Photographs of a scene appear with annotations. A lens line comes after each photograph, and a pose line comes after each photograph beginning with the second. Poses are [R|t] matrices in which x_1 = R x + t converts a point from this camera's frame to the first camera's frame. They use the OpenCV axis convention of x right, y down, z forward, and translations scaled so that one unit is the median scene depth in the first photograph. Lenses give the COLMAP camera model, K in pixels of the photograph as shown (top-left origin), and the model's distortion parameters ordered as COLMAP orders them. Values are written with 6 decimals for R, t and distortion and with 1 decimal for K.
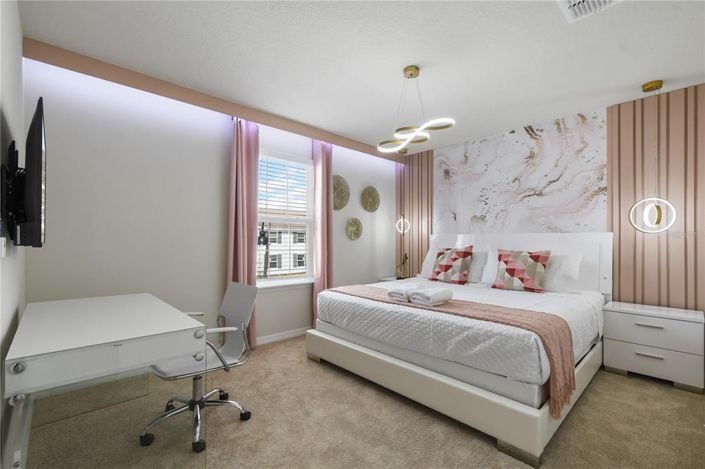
lens RADIAL K [[312.6, 0, 350.2], [0, 312.6, 239.7], [0, 0, 1]] dist [-0.002315, -0.000526]
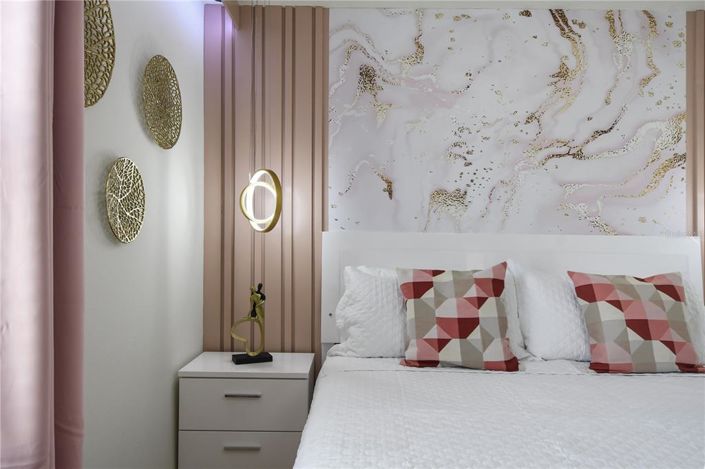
lens RADIAL K [[482.7, 0, 352.5], [0, 482.7, 241.6], [0, 0, 1]] dist [0.010850, -0.006777]
pose [[0.681146, 0.011809, 0.732052, -0.180451], [-0.013631, 0.999901, -0.003446, -0.002716], [-0.732021, -0.007631, 0.681240, 0.727289]]
